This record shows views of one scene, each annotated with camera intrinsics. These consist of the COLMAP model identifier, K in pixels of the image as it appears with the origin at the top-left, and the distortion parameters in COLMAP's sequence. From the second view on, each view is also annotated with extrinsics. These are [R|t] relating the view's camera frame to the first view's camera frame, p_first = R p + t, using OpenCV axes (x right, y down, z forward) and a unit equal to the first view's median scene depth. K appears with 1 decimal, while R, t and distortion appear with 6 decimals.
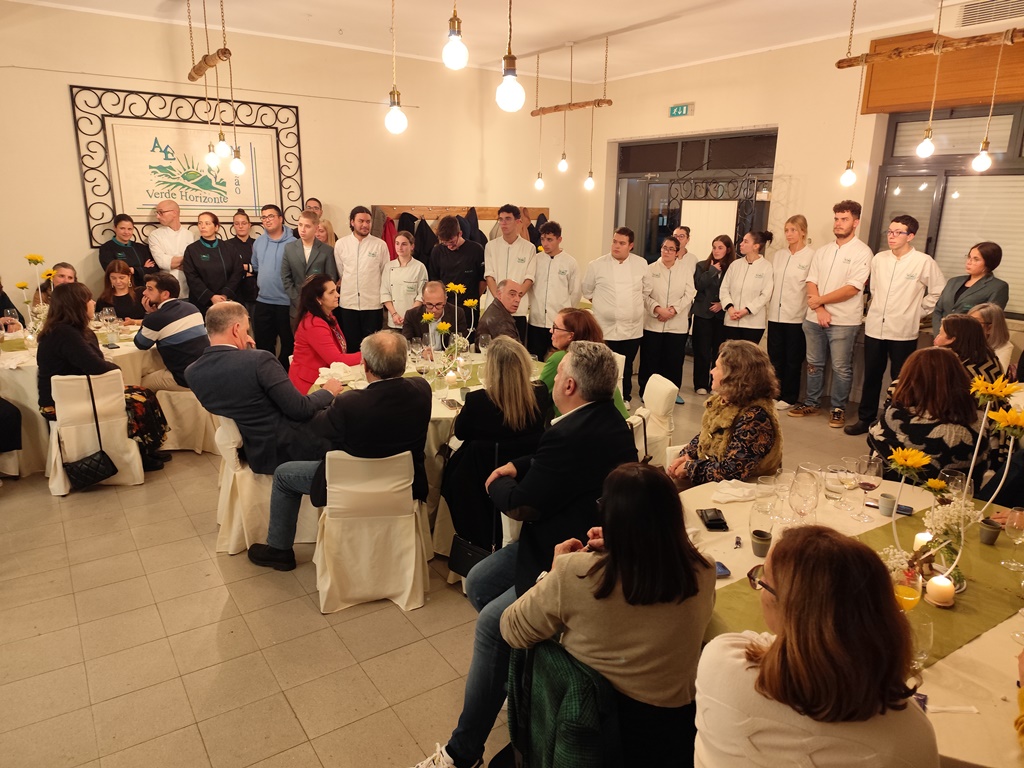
lens RADIAL K [[664.1, 0, 512.0], [0, 664.1, 384.0], [0, 0, 1]] dist [-0.012257, -0.001368]
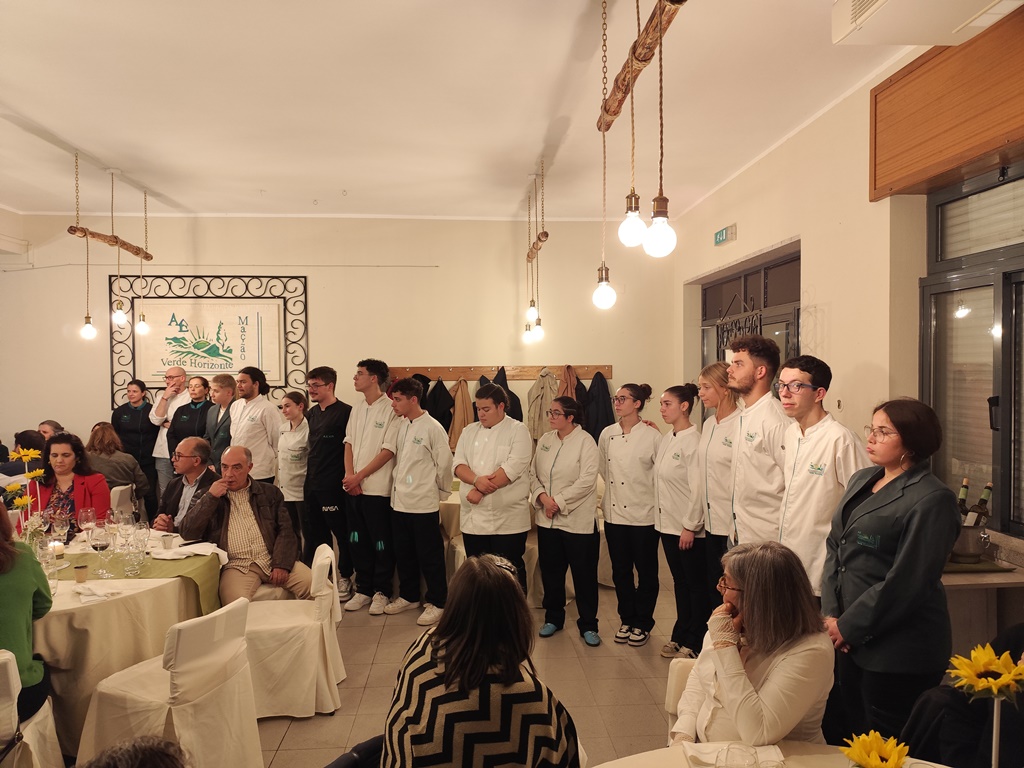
lens RADIAL K [[696.1, 0, 512.0], [0, 696.1, 384.0], [0, 0, 1]] dist [0.014518, -0.001117]
pose [[0.876740, -0.016270, -0.480690, 0.502619], [-0.098610, 0.972115, -0.212762, -0.058993], [0.470747, 0.233938, 0.850688, 0.278810]]
